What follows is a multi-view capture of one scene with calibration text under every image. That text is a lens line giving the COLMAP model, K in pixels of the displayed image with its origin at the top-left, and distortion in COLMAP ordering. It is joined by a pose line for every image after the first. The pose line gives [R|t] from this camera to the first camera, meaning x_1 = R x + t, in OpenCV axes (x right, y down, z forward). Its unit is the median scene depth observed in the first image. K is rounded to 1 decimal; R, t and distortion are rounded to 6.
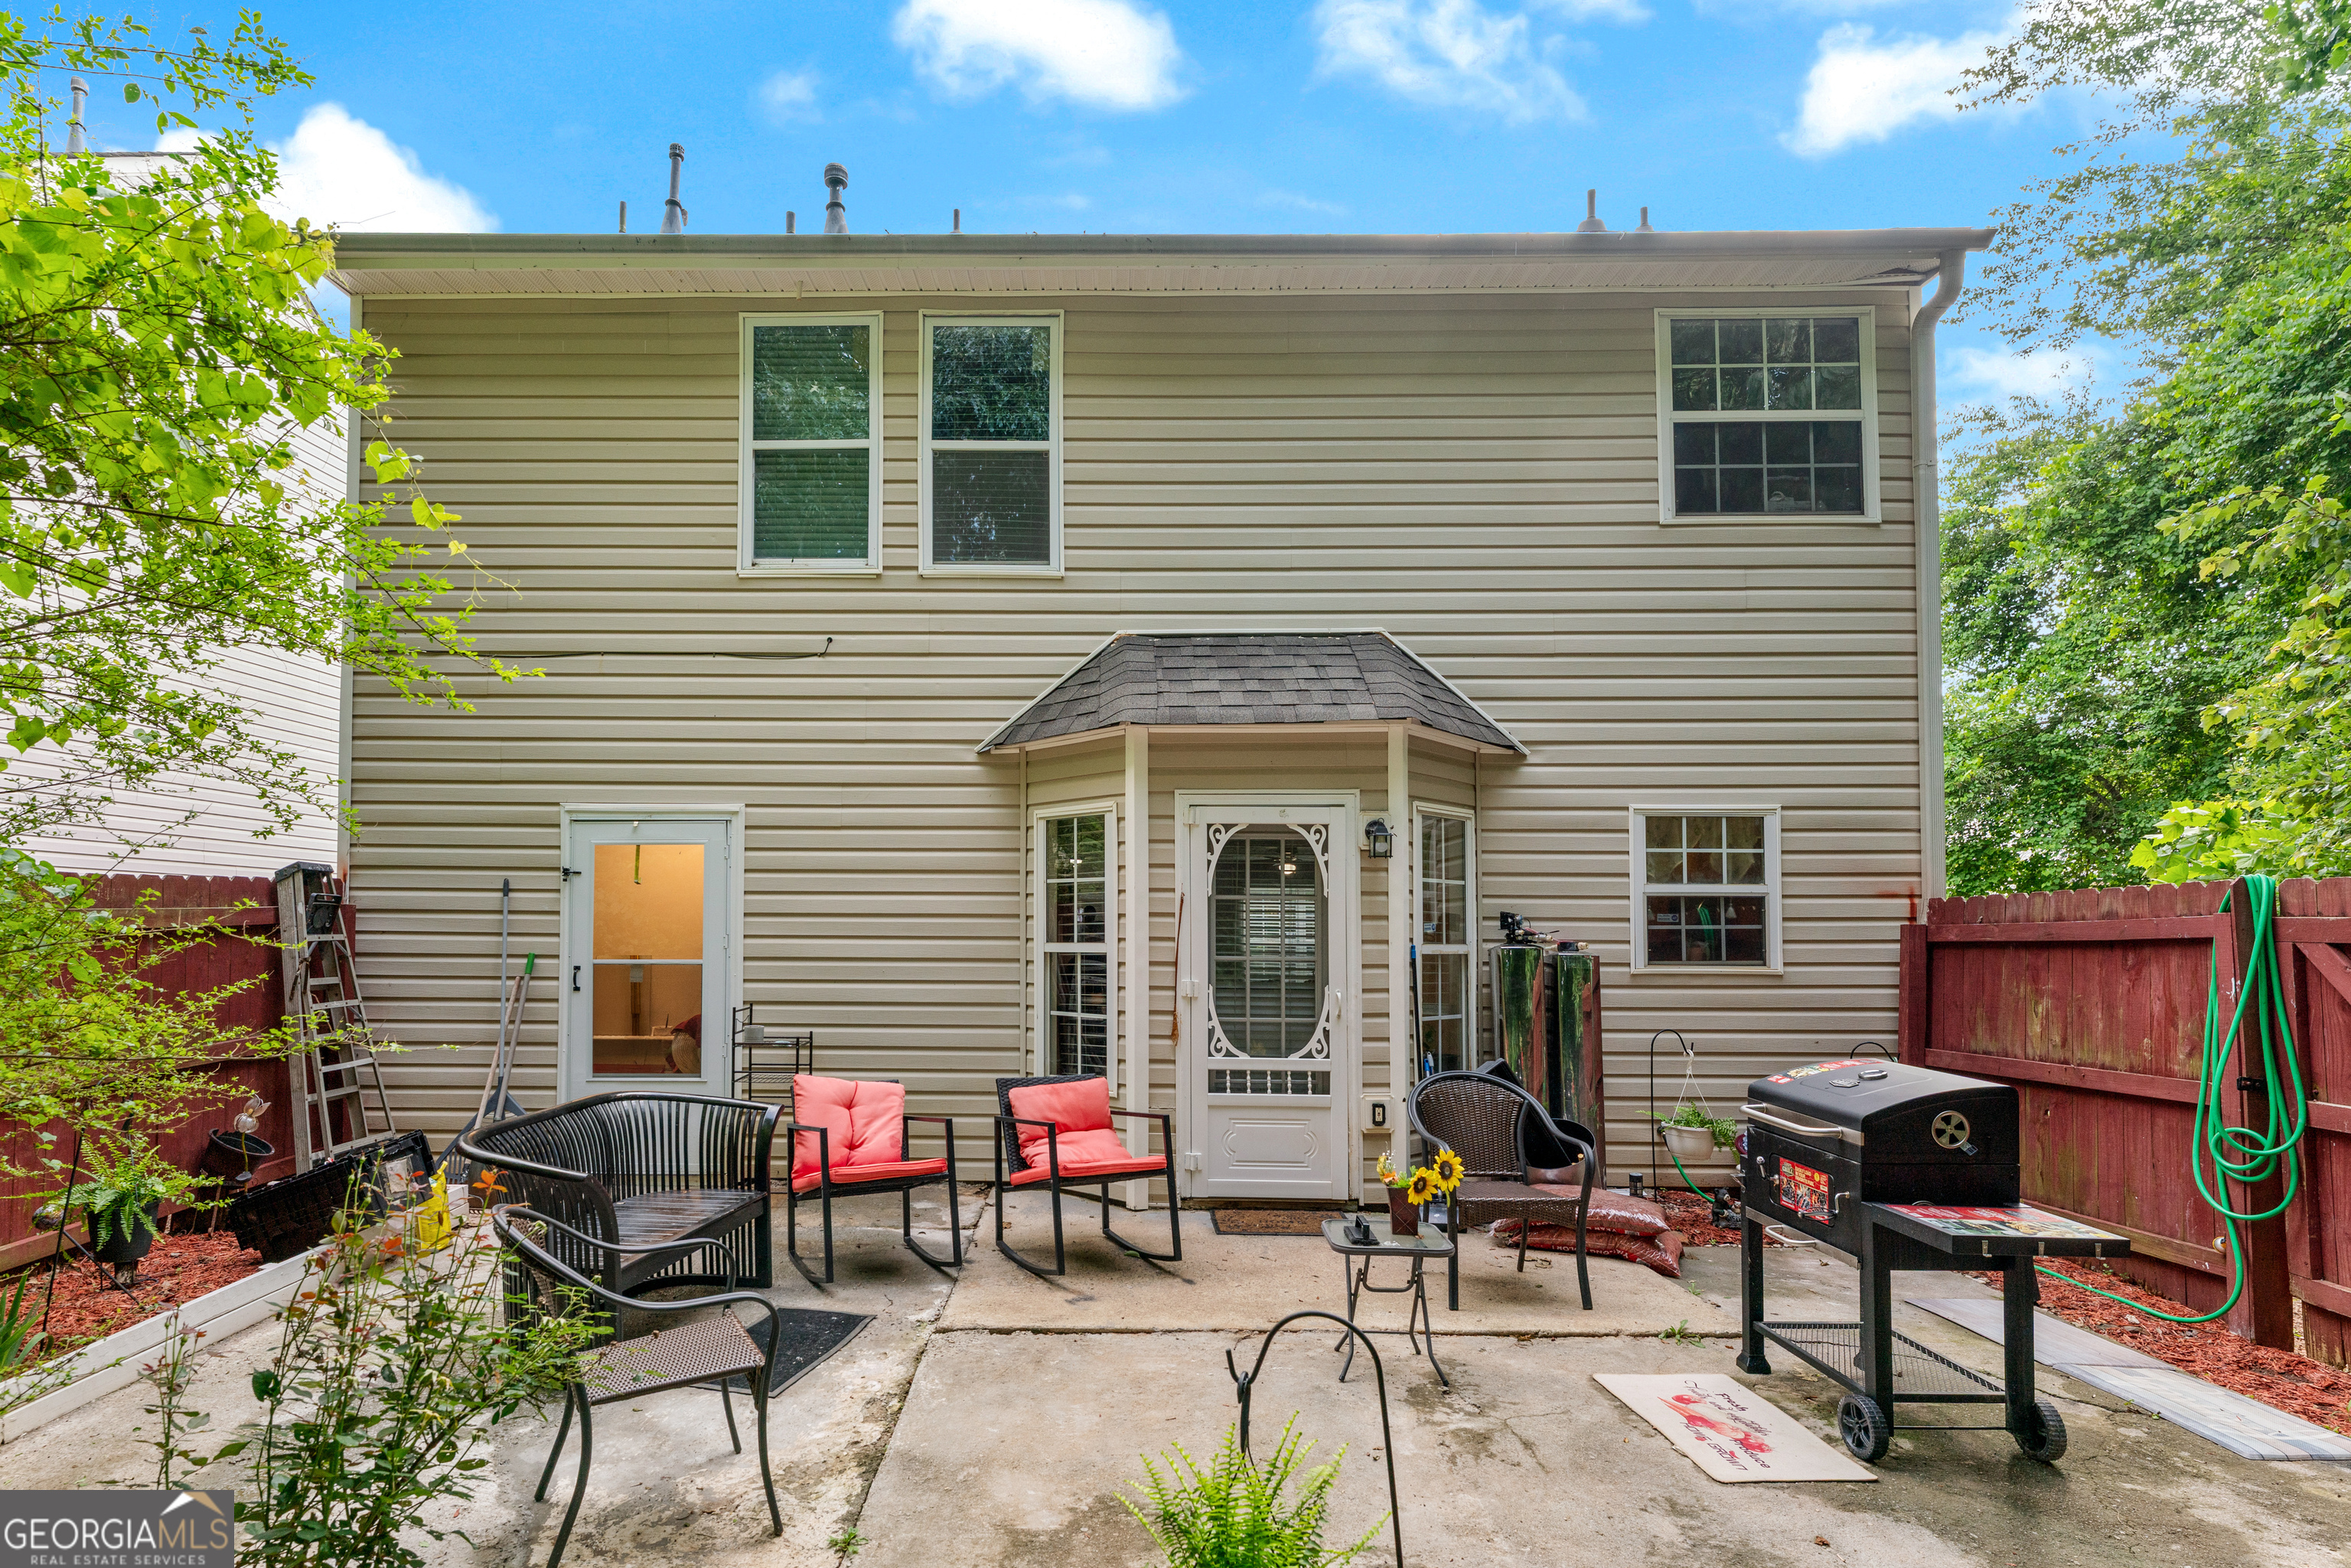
lens RADIAL K [[1482.7, 0, 1172.6], [0, 1482.7, 837.3], [0, 0, 1]] dist [-0.002819, -0.000768]
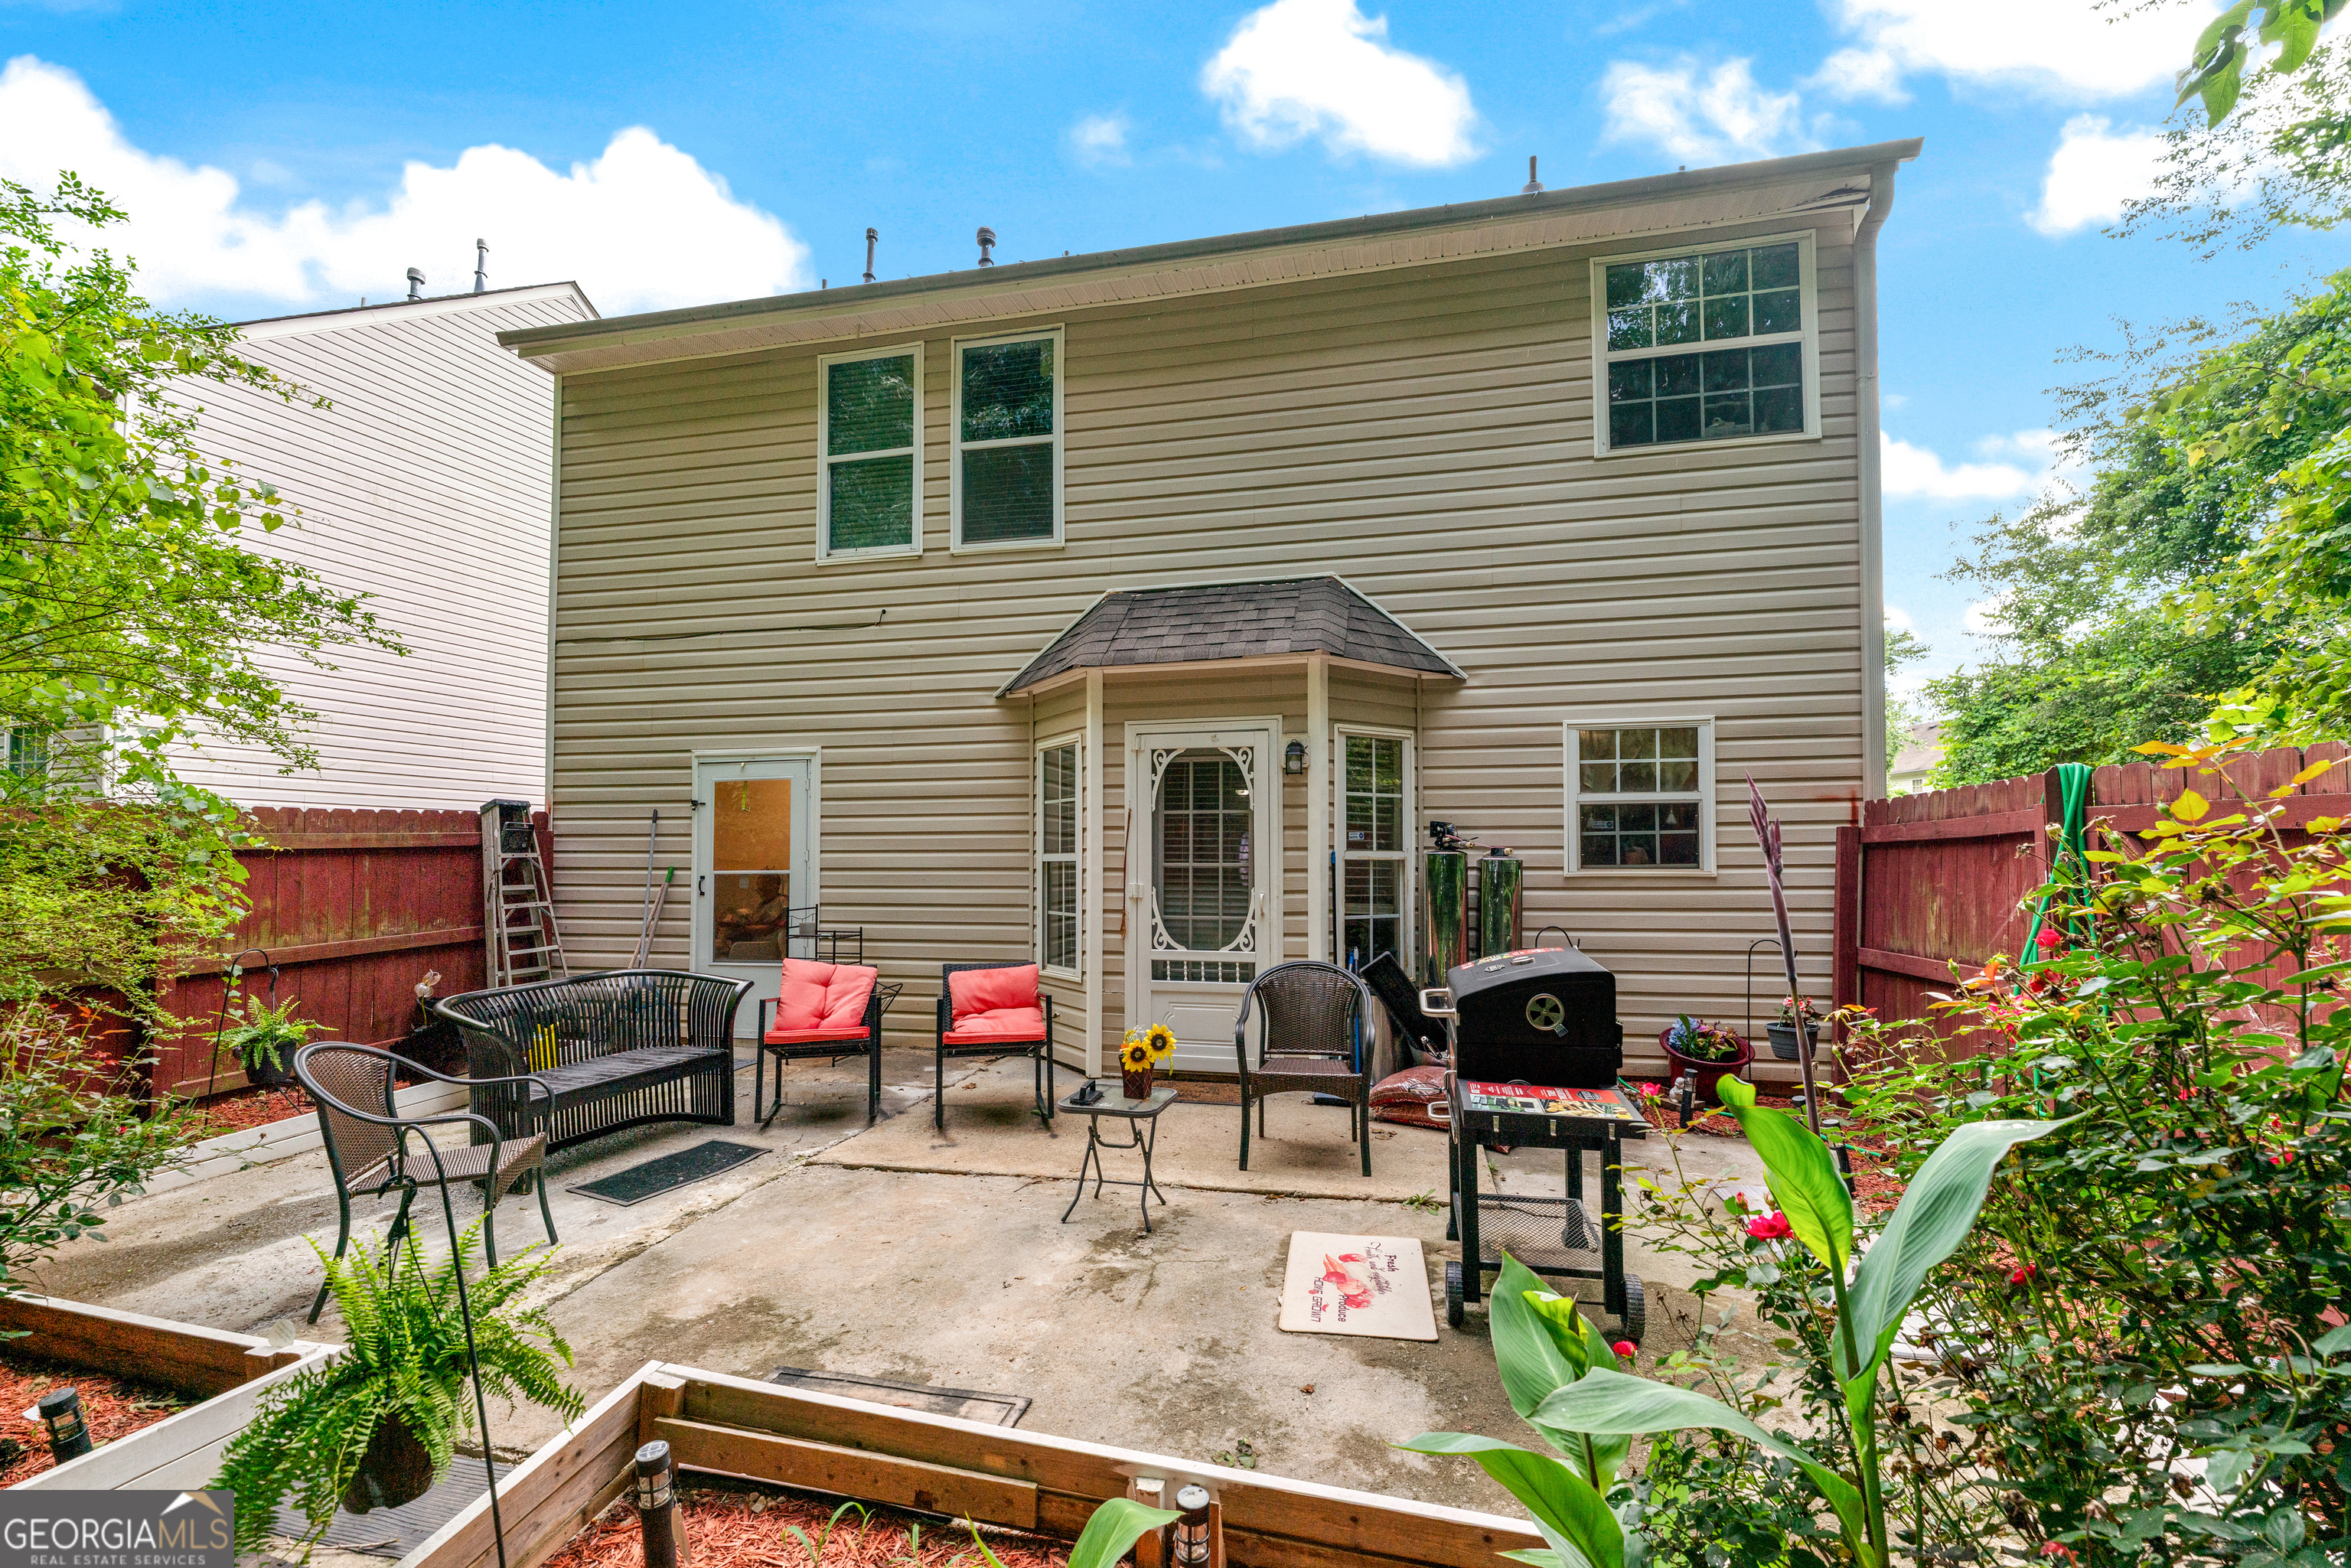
lens RADIAL K [[1251.2, 0, 1175.5], [0, 1251.2, 784.0], [0, 0, 1]] dist [-0.005163, -0.000071]
pose [[0.968740, -0.024886, -0.246827, 0.262069], [0.026007, 0.999661, 0.001283, 0.015961], [0.246712, -0.007662, 0.969059, 0.047731]]
